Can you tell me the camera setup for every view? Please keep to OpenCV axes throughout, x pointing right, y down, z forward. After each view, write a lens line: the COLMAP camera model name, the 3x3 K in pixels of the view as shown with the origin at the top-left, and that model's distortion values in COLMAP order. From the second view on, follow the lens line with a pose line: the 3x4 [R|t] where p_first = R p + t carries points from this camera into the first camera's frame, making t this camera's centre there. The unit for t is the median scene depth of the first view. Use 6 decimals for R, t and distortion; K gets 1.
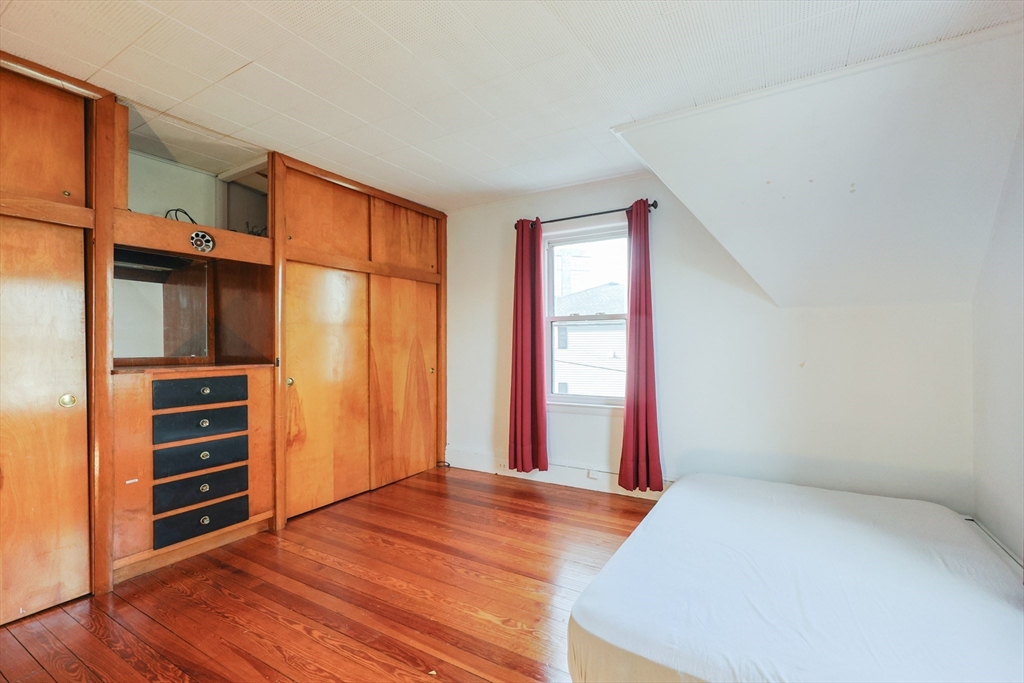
lens RADIAL K [[447.5, 0, 513.6], [0, 447.5, 342.6], [0, 0, 1]] dist [0.001225, -0.001154]
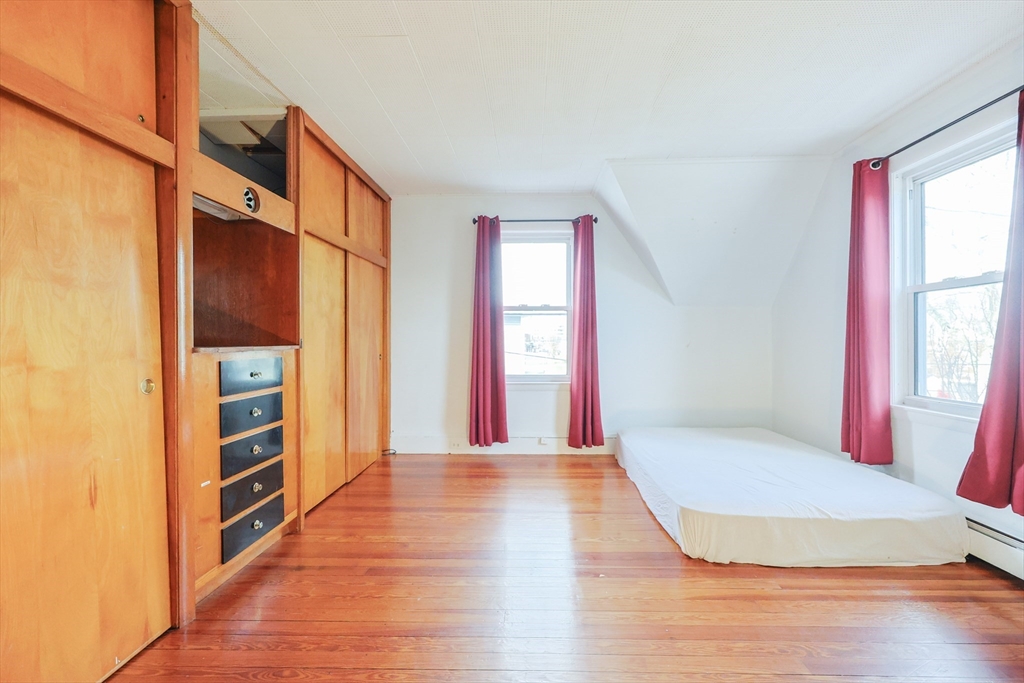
lens RADIAL K [[447.5, 0, 530.8], [0, 447.5, 341.3], [0, 0, 1]] dist [0.001225, -0.001154]
pose [[0.866310, 0.000731, 0.499506, -0.452095], [-0.005302, 0.999956, 0.007731, 0.023338], [-0.499478, -0.009345, 0.866276, -0.004414]]
